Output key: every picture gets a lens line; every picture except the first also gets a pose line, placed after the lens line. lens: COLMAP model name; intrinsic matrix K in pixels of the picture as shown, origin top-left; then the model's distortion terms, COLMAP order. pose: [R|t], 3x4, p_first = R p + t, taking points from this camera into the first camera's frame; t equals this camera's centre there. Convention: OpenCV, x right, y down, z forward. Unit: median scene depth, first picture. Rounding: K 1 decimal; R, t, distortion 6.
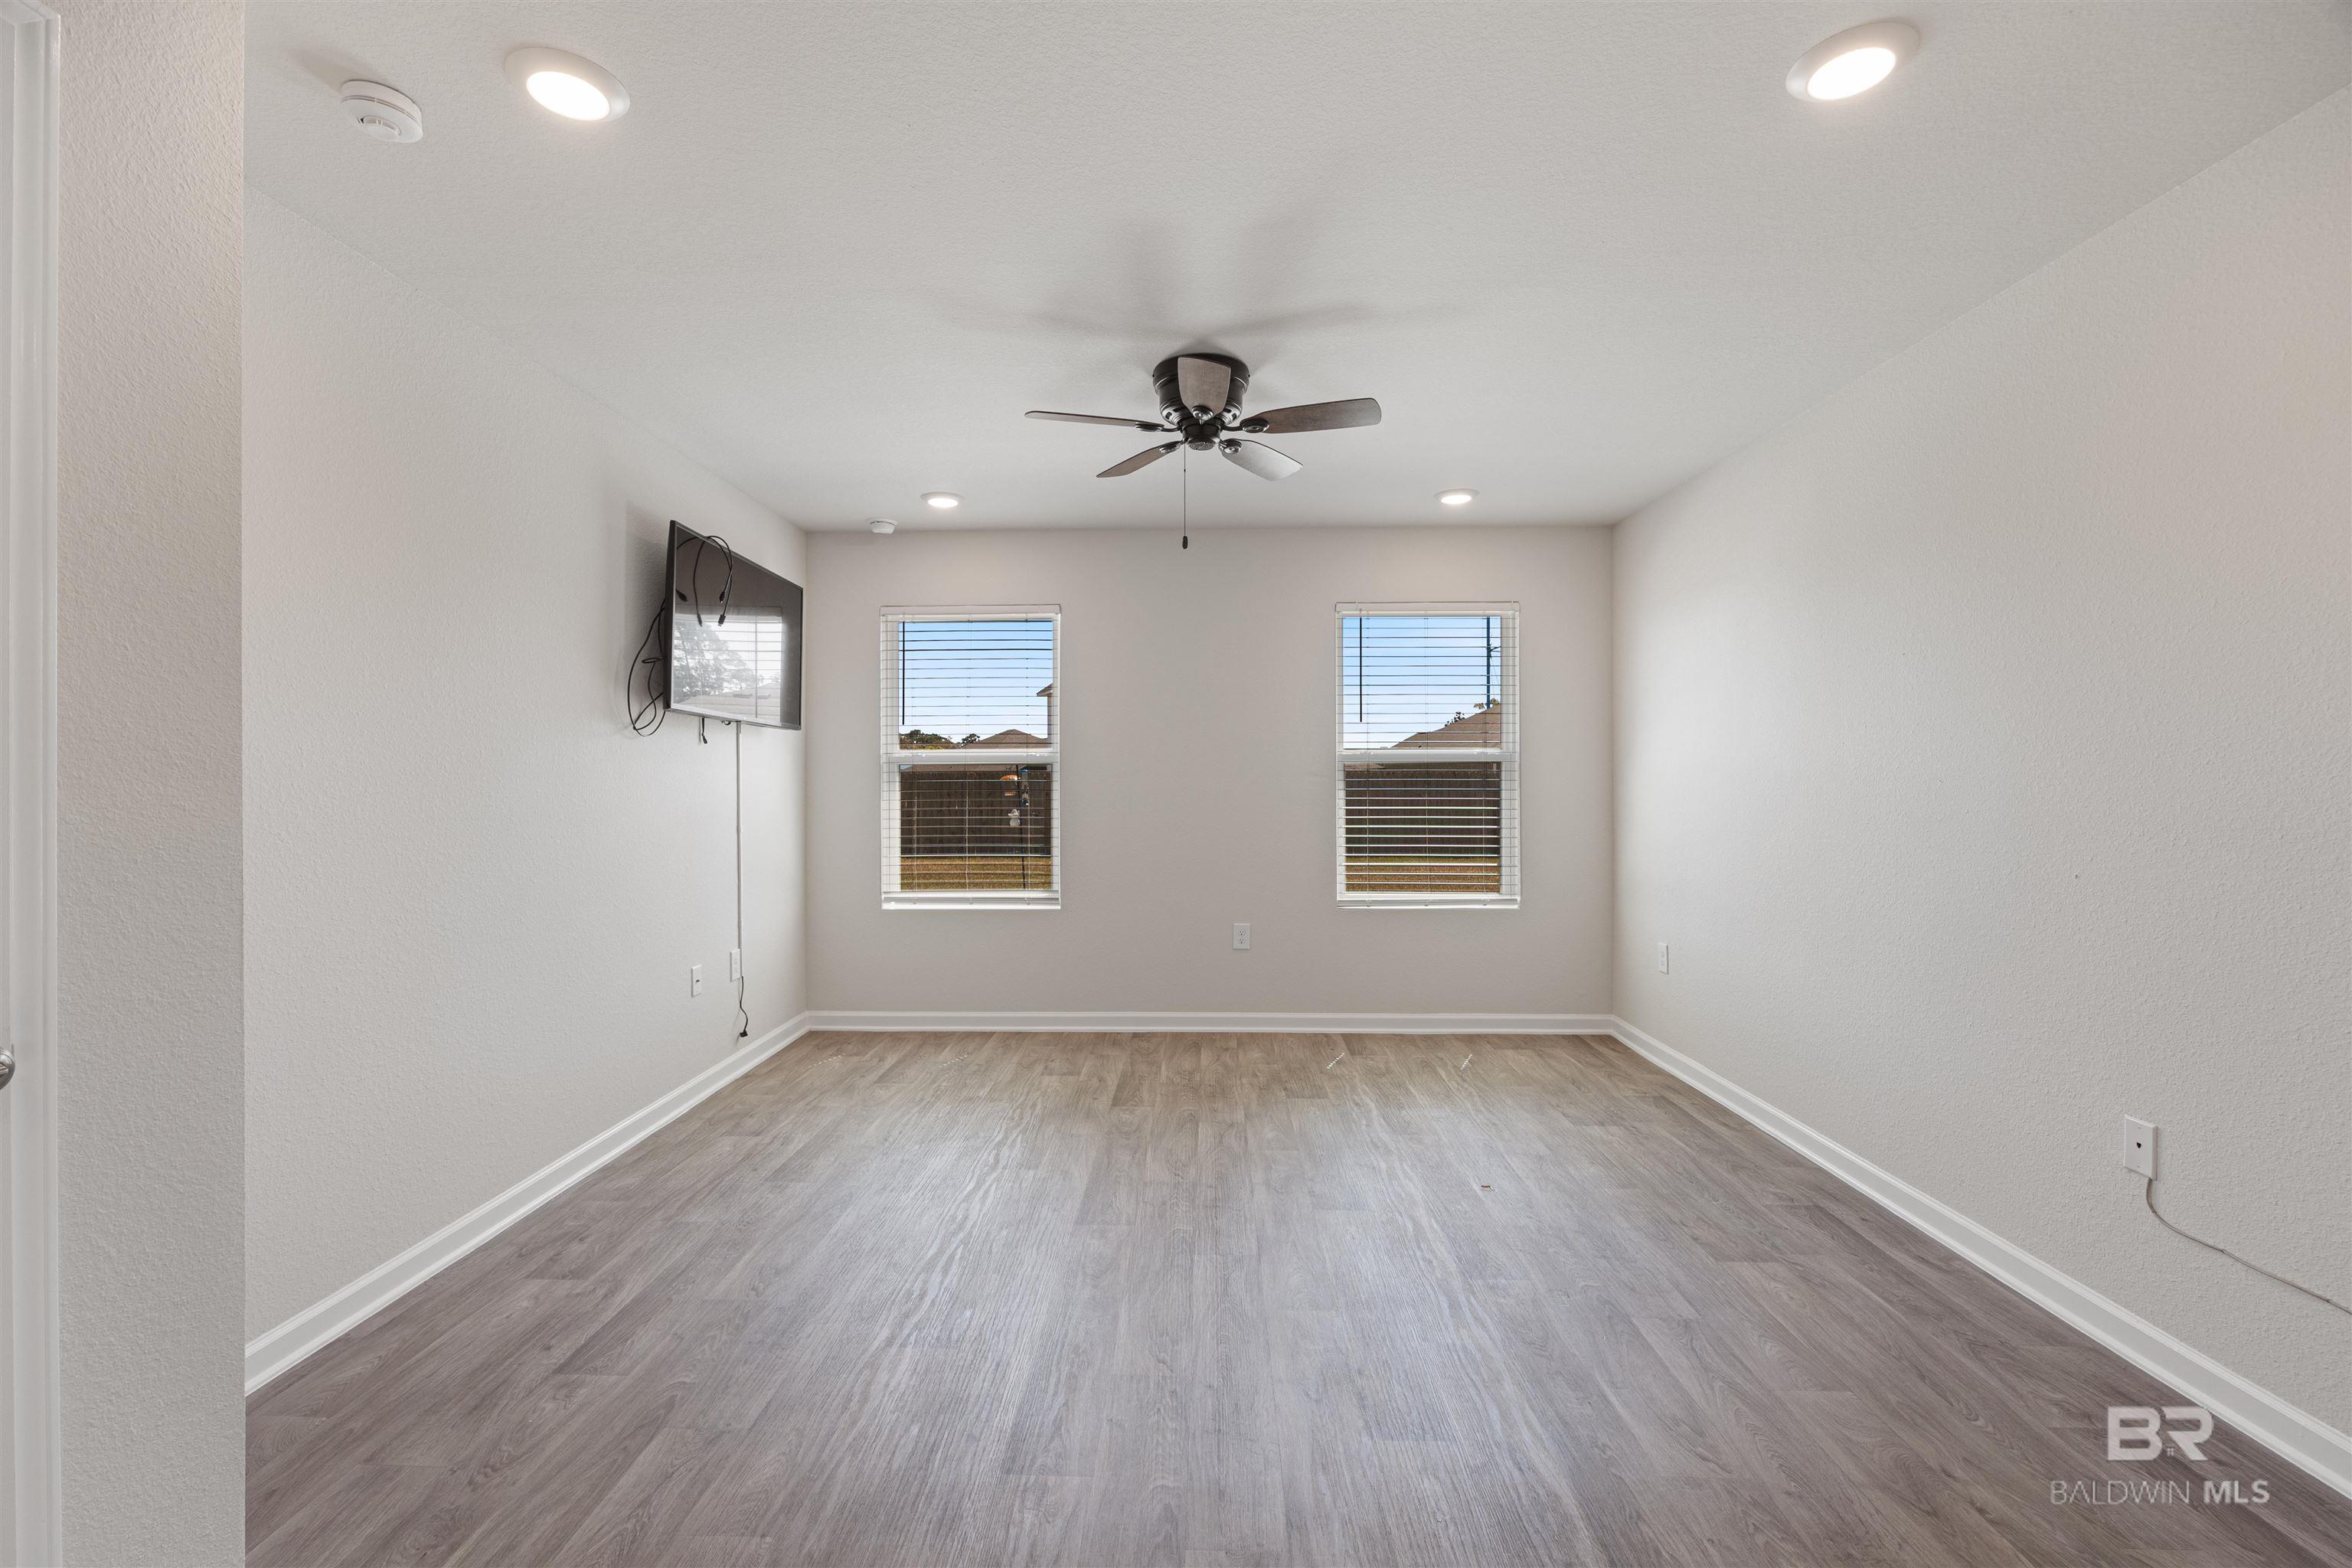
lens RADIAL K [[1009.2, 0, 1175.4], [0, 1009.2, 776.4], [0, 0, 1]] dist [-0.003030, -0.000235]
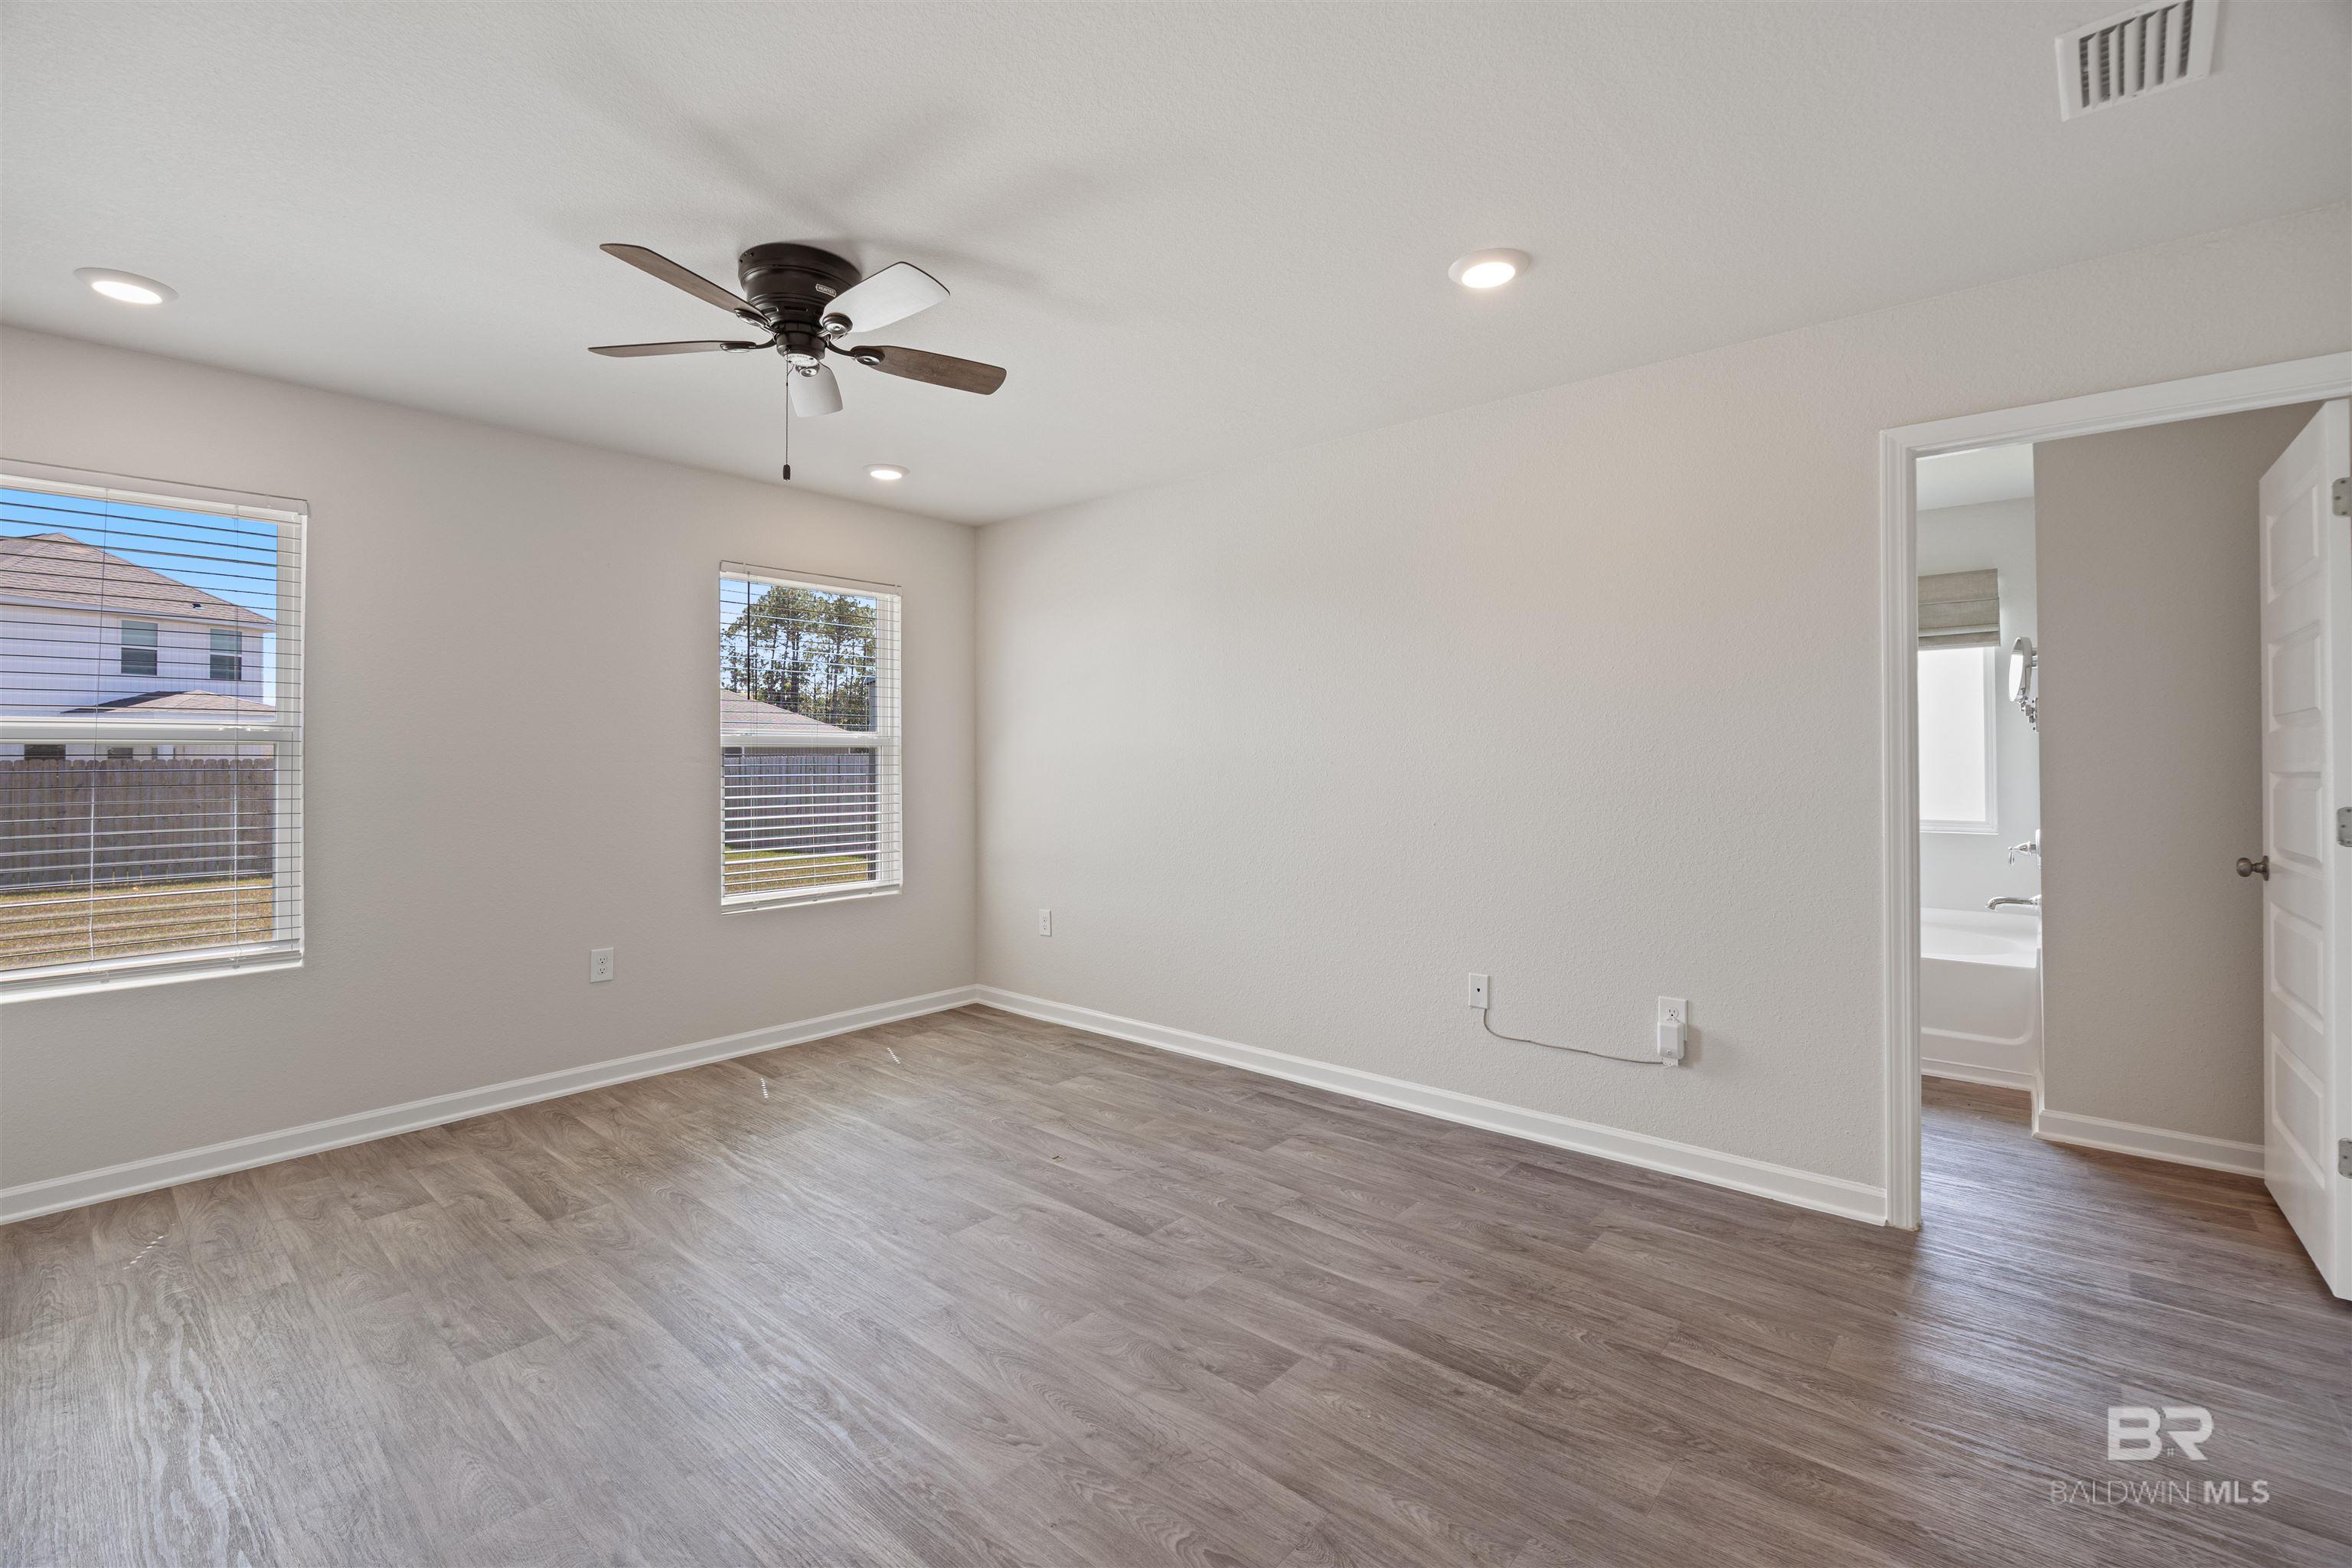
lens RADIAL K [[1020.1, 0, 1172.7], [0, 1020.1, 750.8], [0, 0, 1]] dist [-0.006928, 0.000221]
pose [[0.638543, 0.003570, 0.769578, -0.292036], [0.004105, 0.999959, -0.008045, -0.000463], [-0.769575, 0.008296, 0.638503, 0.166760]]
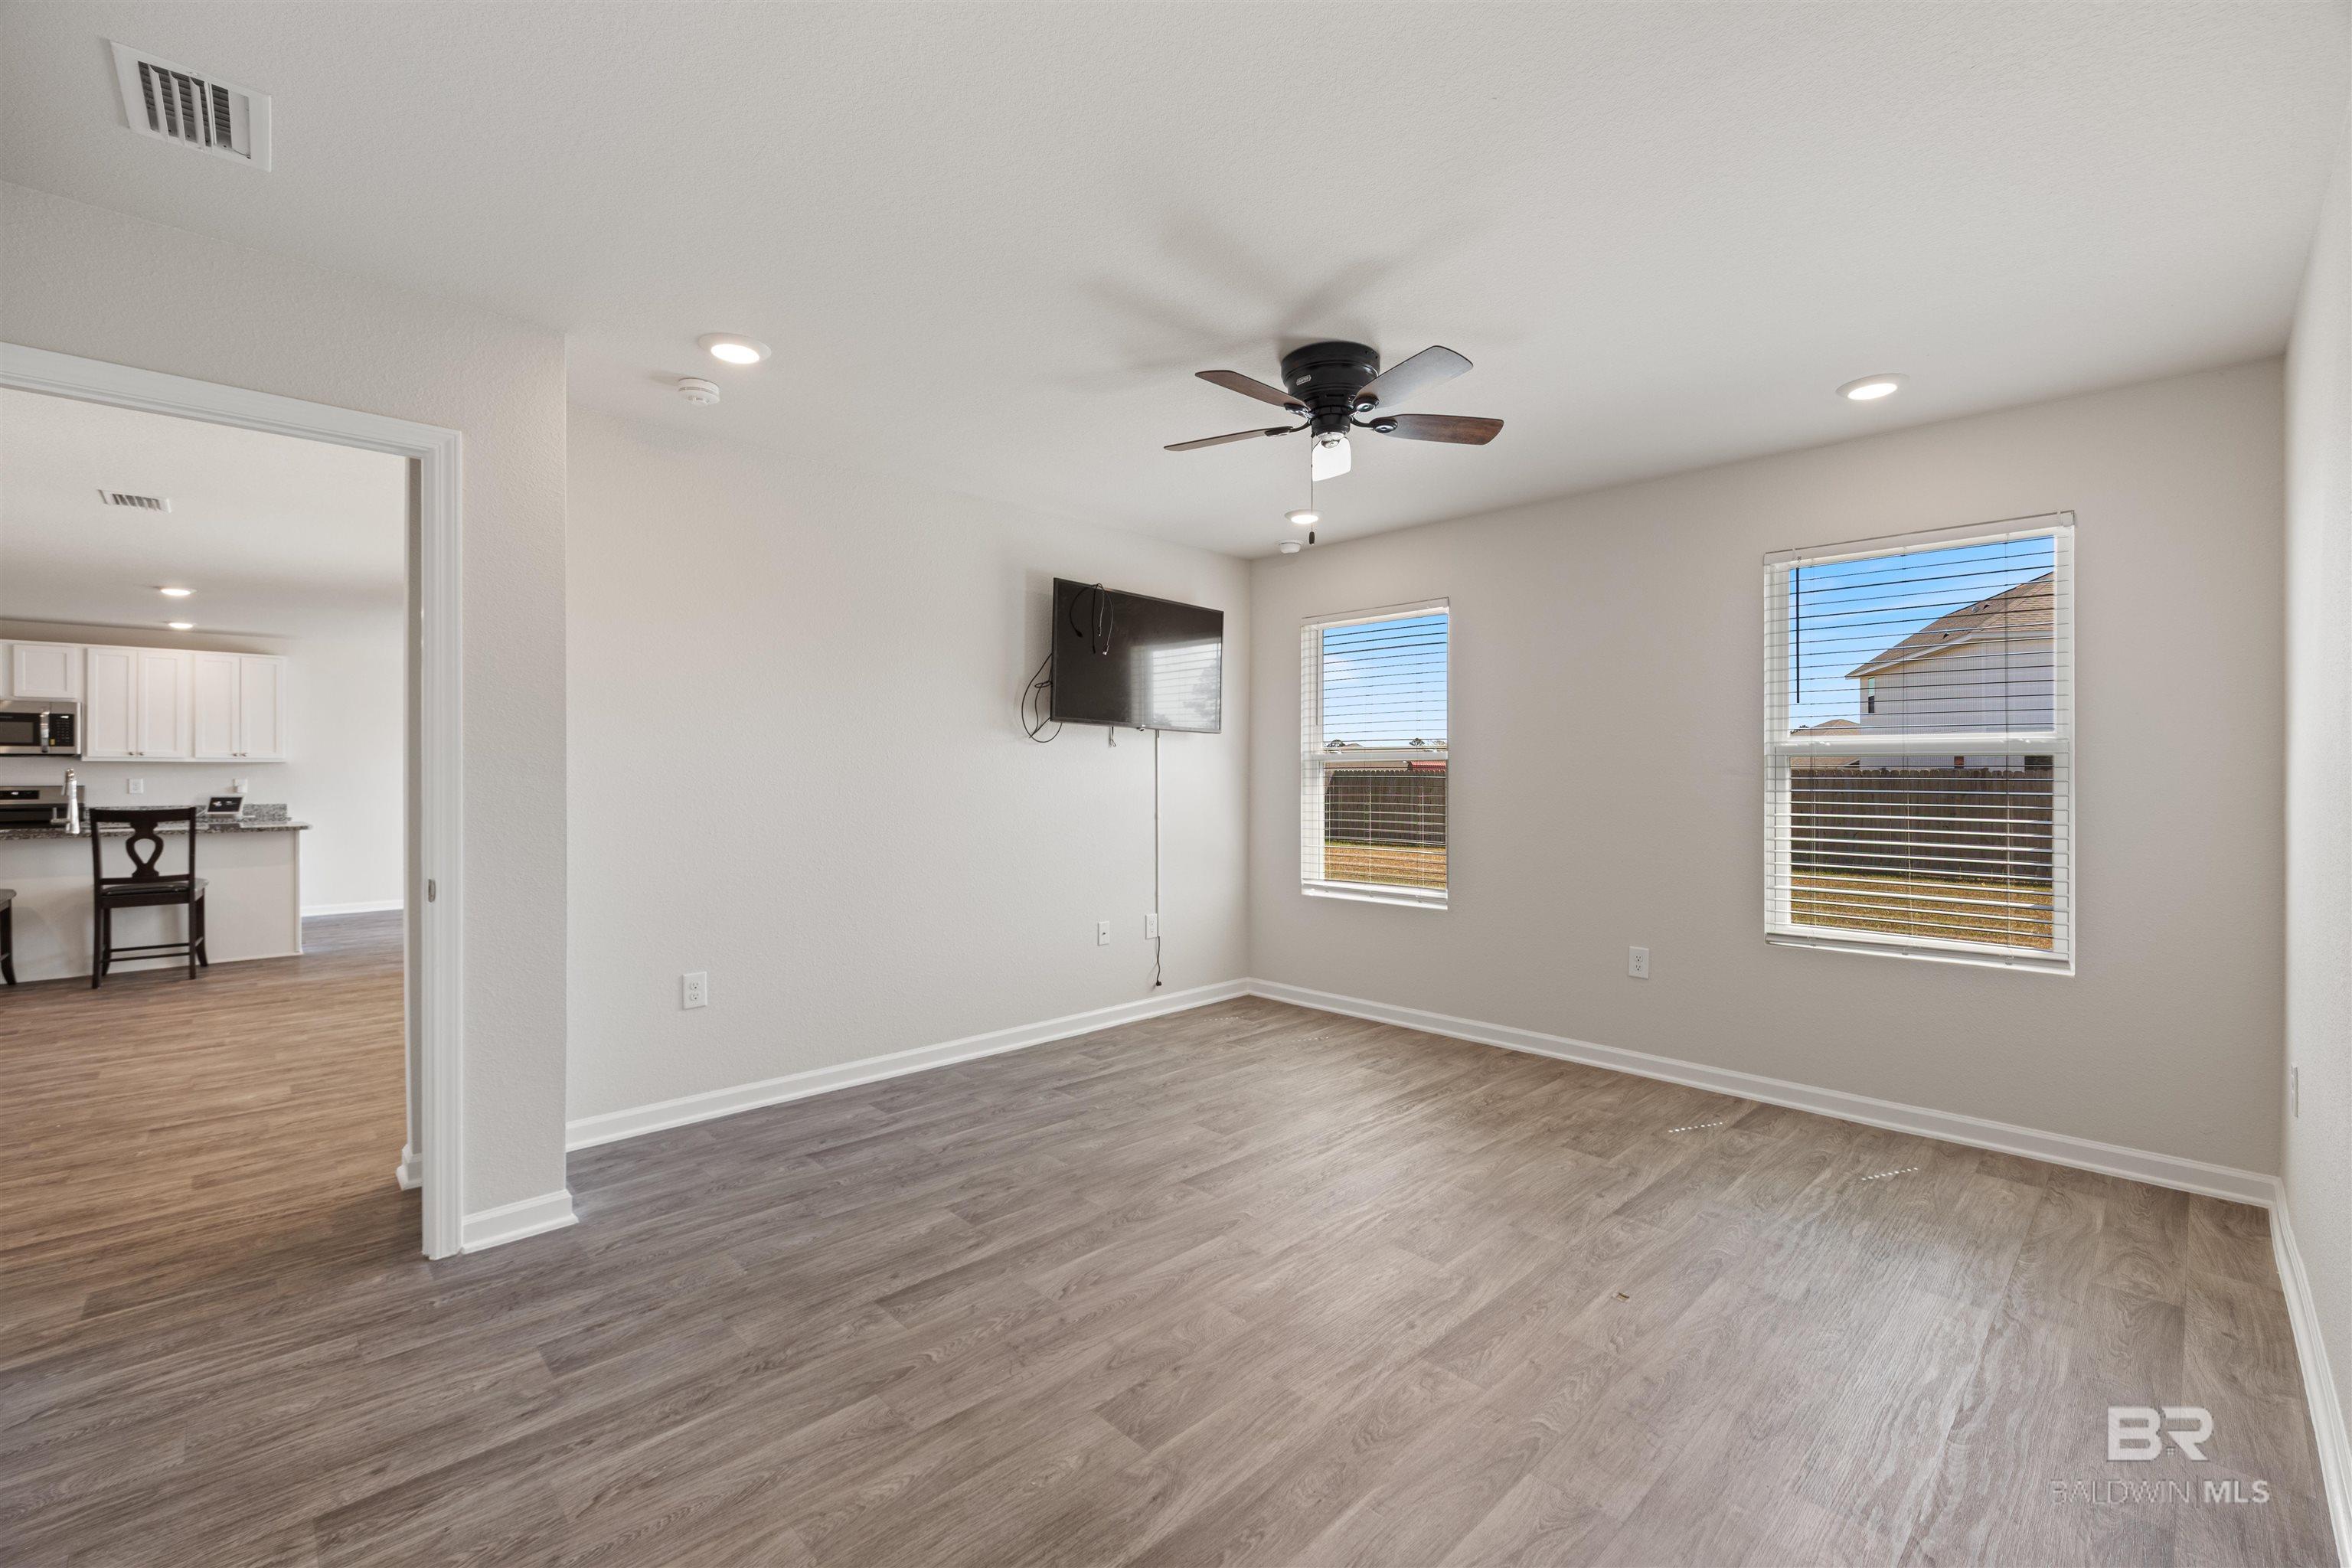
lens RADIAL K [[1004.4, 0, 1172.1], [0, 1004.4, 774.1], [0, 0, 1]] dist [-0.000766, -0.000002]
pose [[0.715007, 0.001876, -0.699115, 0.419533], [-0.001350, 0.999998, 0.001303, -0.000339], [0.699116, 0.000012, 0.715008, 0.135999]]
